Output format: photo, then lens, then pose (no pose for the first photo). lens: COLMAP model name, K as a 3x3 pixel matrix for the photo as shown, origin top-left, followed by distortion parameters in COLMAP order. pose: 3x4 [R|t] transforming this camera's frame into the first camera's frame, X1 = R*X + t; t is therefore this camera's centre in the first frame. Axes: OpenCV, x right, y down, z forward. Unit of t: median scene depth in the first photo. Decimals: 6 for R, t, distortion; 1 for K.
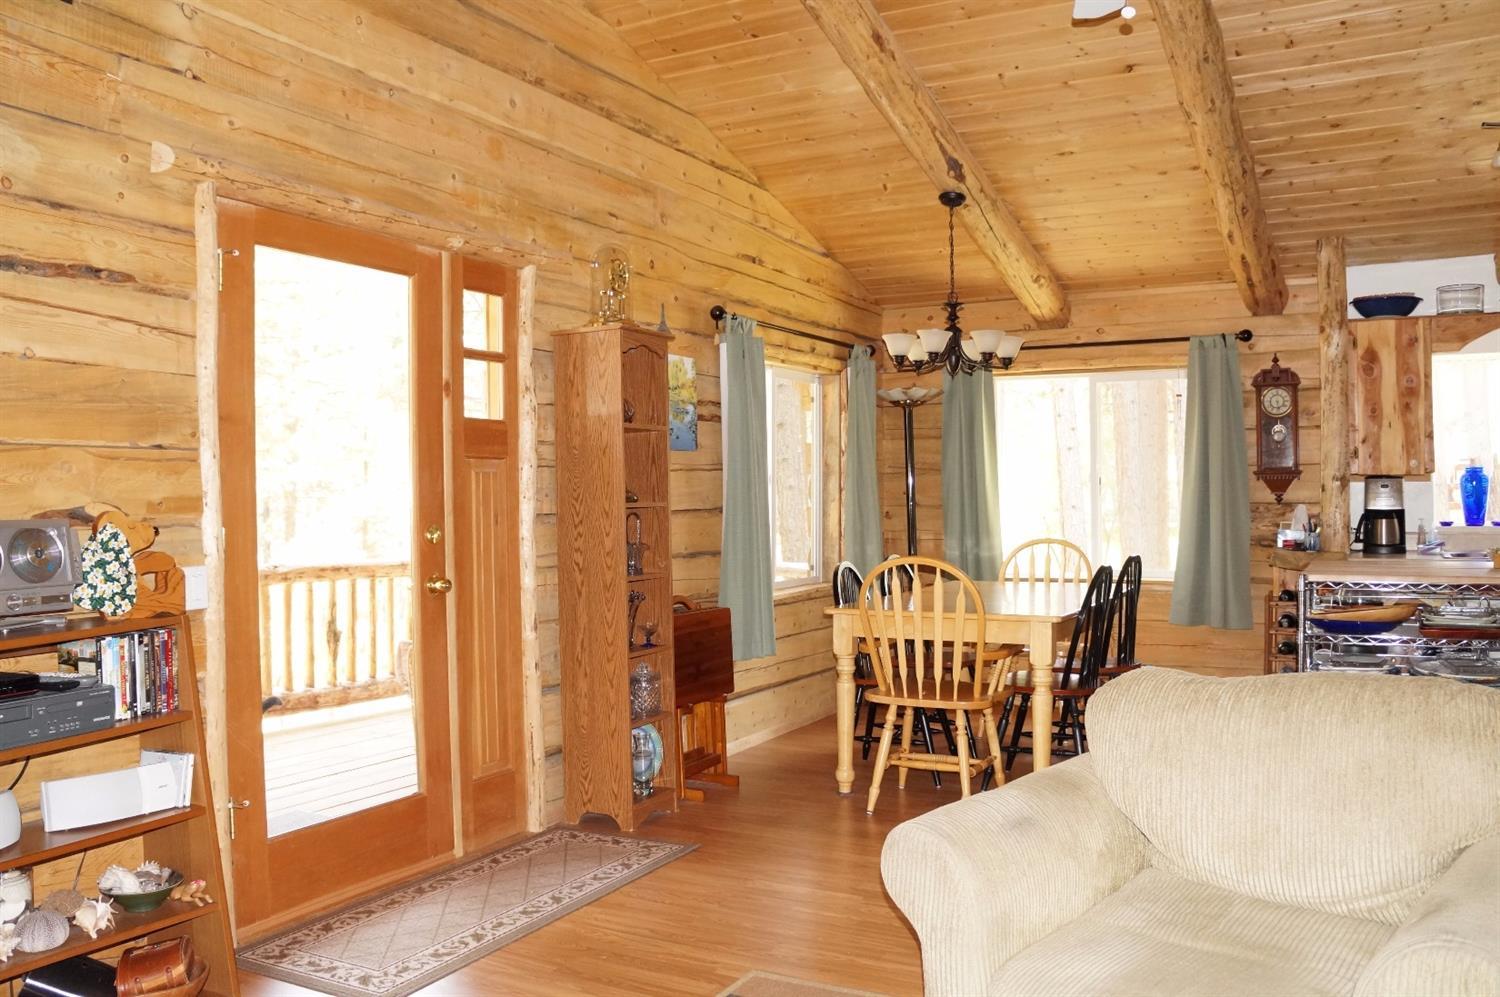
lens RADIAL K [[1208.0, 0, 749.6], [0, 1208.0, 503.0], [0, 0, 1]] dist [-0.182780, 0.140215]
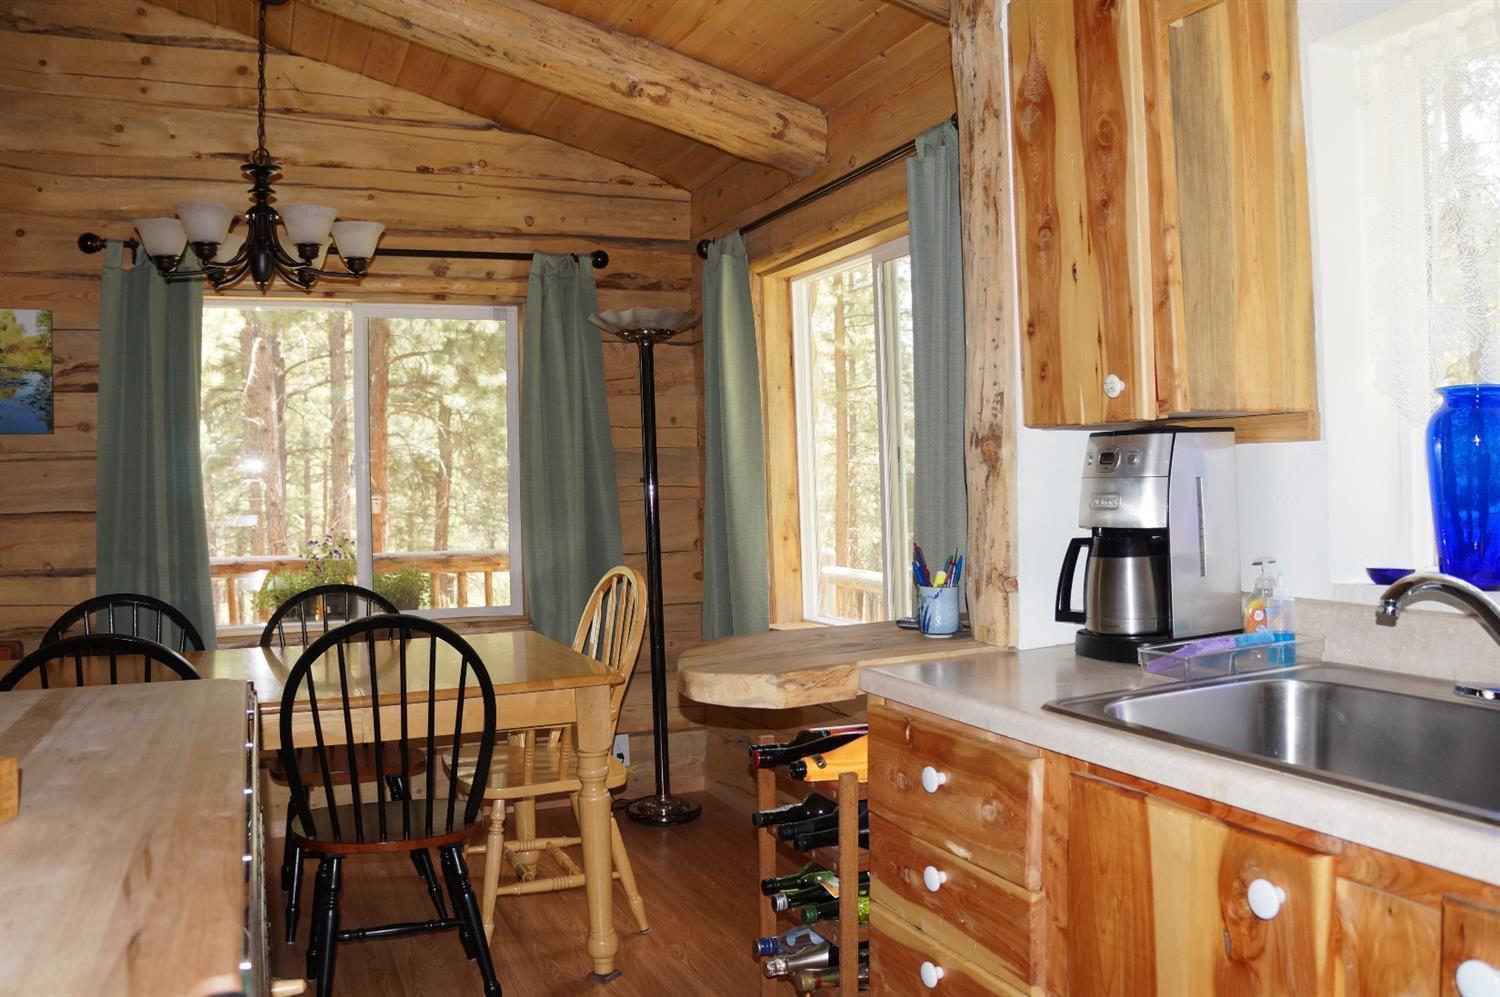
lens RADIAL K [[1208.0, 0, 748.0], [0, 1208.0, 502.5], [0, 0, 1]] dist [-0.182780, 0.140215]
pose [[0.777985, 0.004189, -0.628269, 0.682070], [0.008918, 0.999803, 0.017708, -0.008810], [0.628220, -0.019380, 0.777795, 0.664809]]
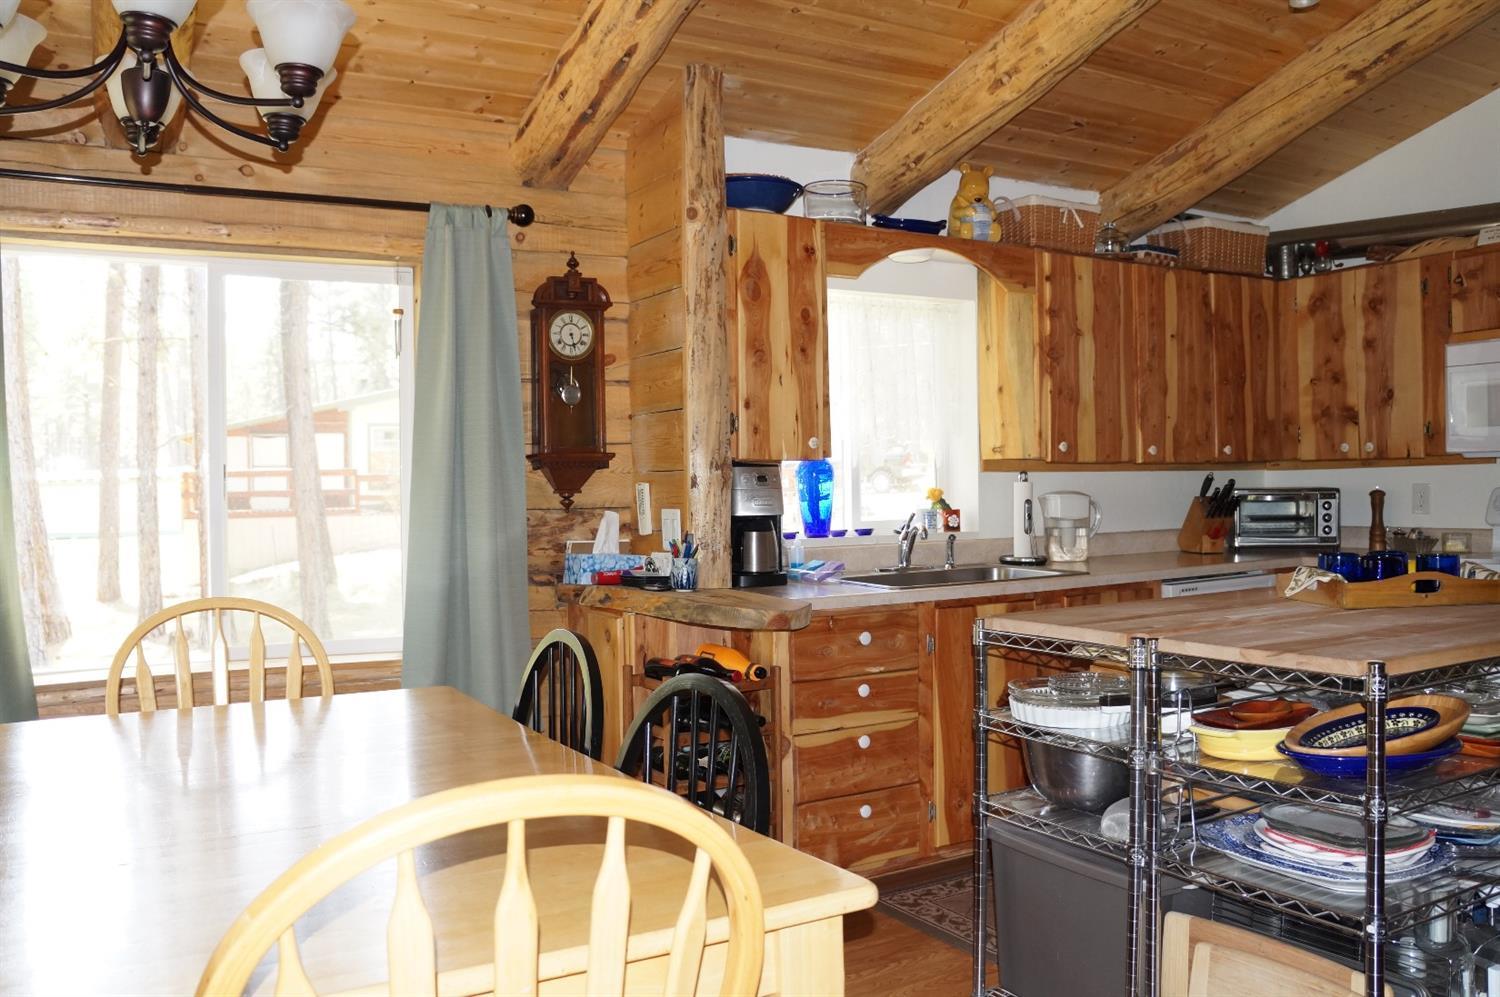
lens RADIAL K [[1208.0, 0, 745.2], [0, 1208.0, 501.7], [0, 0, 1]] dist [-0.182780, 0.140215]
pose [[0.527739, -0.008817, 0.849361, -0.011504], [0.018054, 0.999837, -0.000839, -0.001786], [-0.849215, 0.015777, 0.527812, 0.660672]]
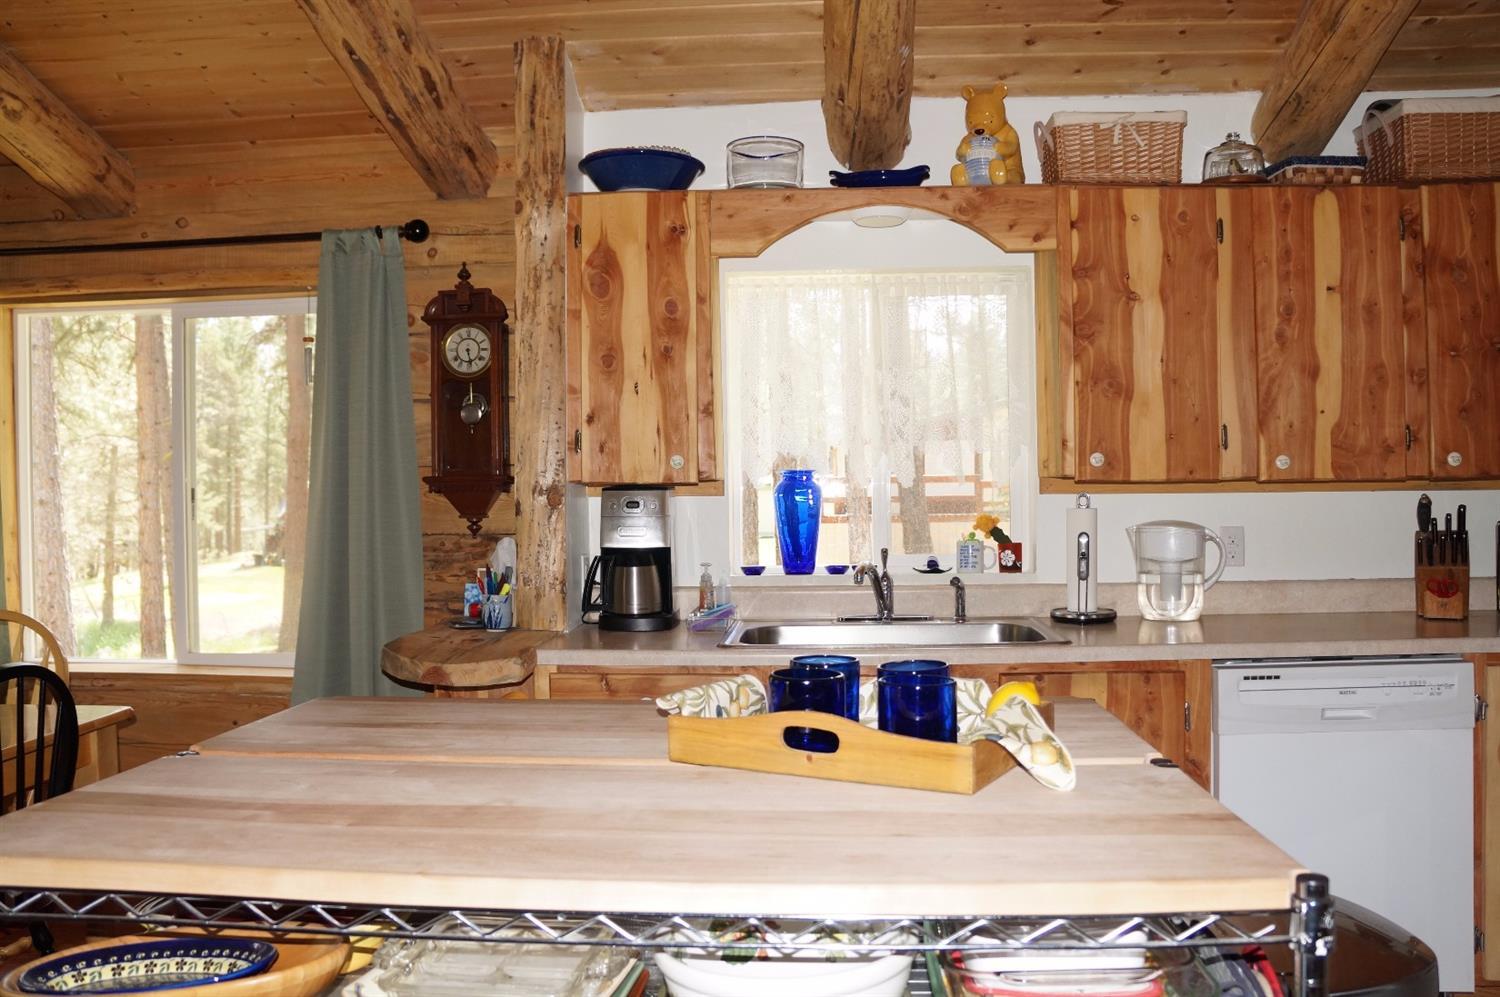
lens RADIAL K [[1208.0, 0, 747.1], [0, 1208.0, 502.9], [0, 0, 1]] dist [-0.182780, 0.140215]
pose [[0.912212, -0.000472, 0.409717, 0.368011], [0.005017, 0.999937, -0.010020, -0.009469], [-0.409687, 0.011196, 0.912157, 0.469406]]
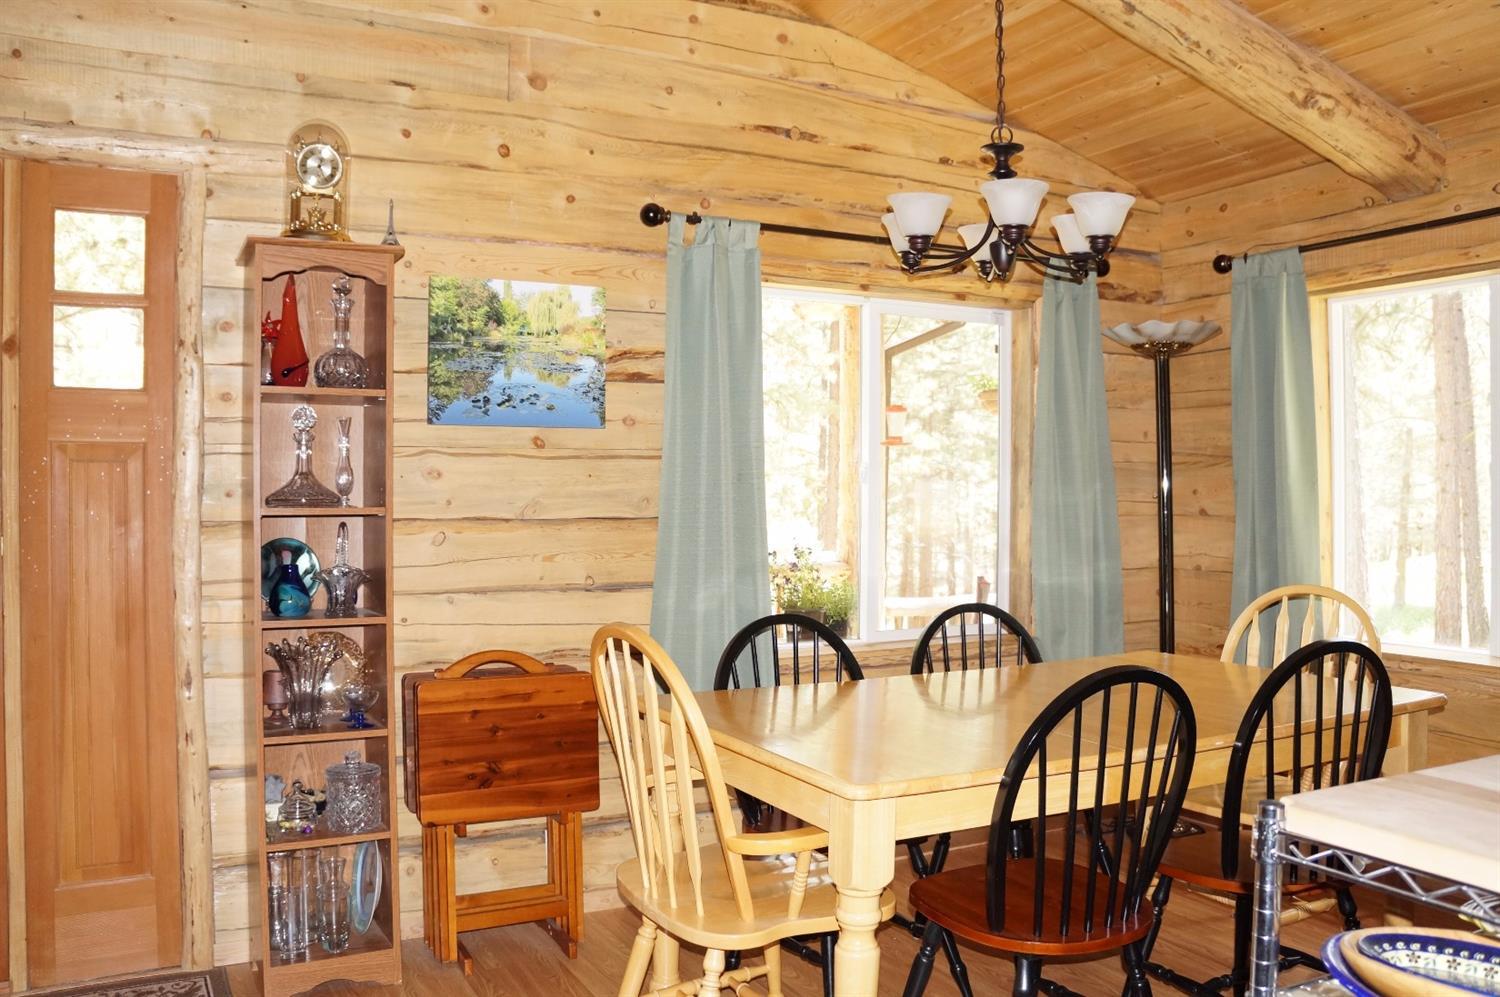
lens RADIAL K [[1208.0, 0, 747.5], [0, 1208.0, 503.9], [0, 0, 1]] dist [-0.182780, 0.140215]
pose [[0.826755, 0.016199, -0.562329, 0.357932], [-0.012624, 0.999868, 0.010244, -0.009289], [0.562421, -0.001370, 0.826850, 0.469139]]
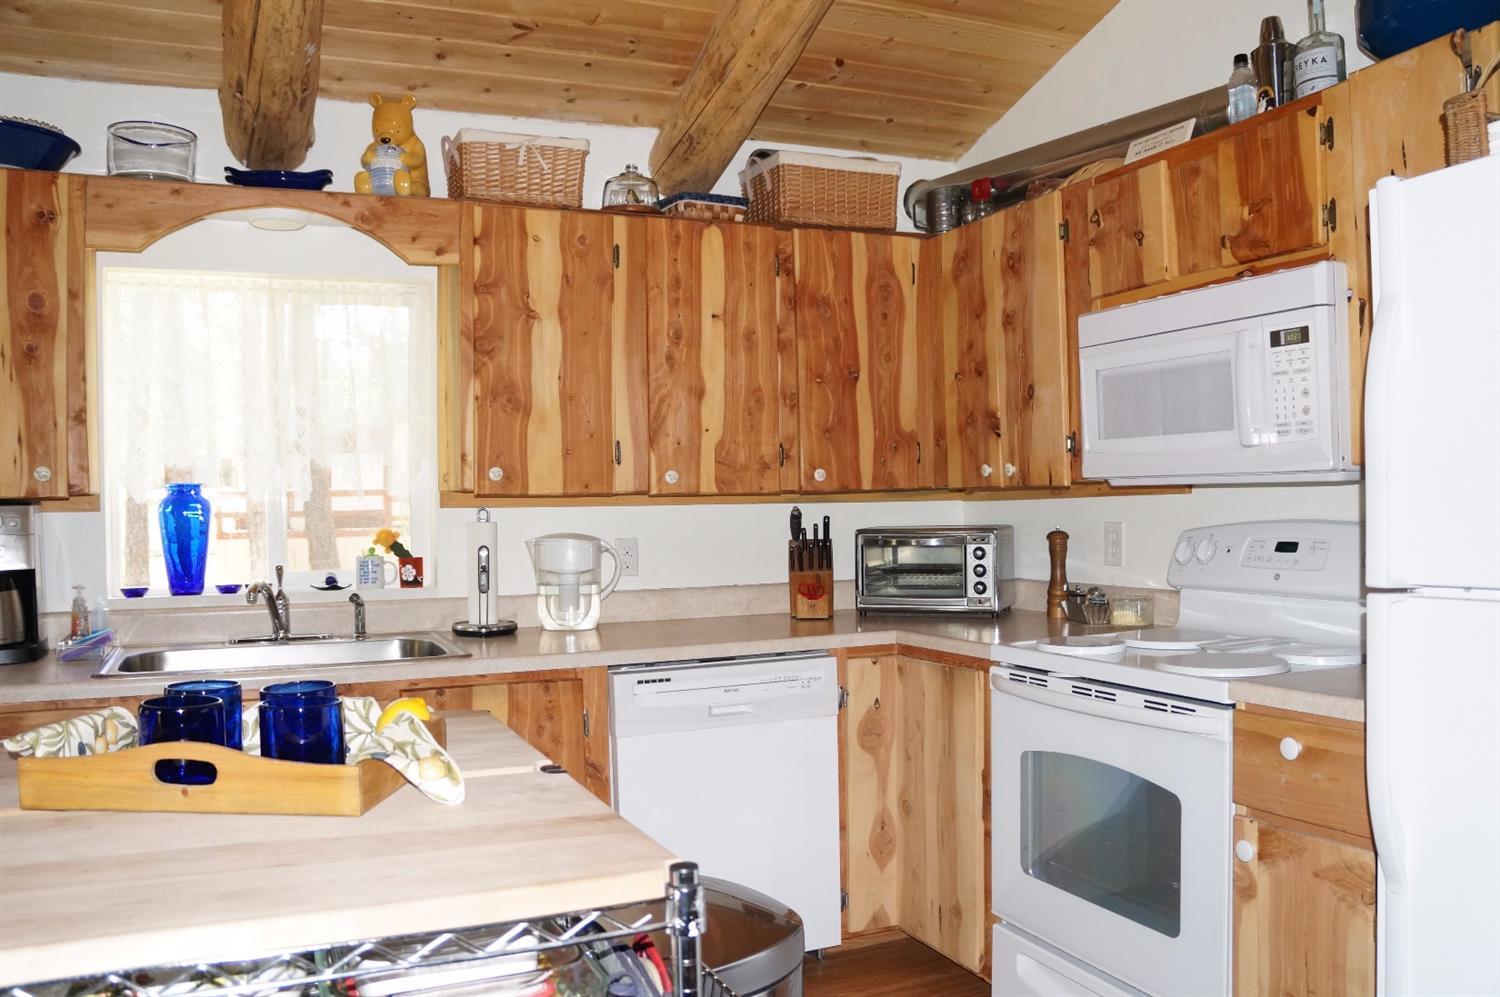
lens RADIAL K [[1208.0, 0, 747.0], [0, 1208.0, 501.9], [0, 0, 1]] dist [-0.182780, 0.140215]
pose [[0.617251, 0.003145, 0.786760, 0.371774], [0.016666, 0.999715, -0.017071, -0.009535], [-0.786589, 0.023650, 0.617023, 0.466149]]
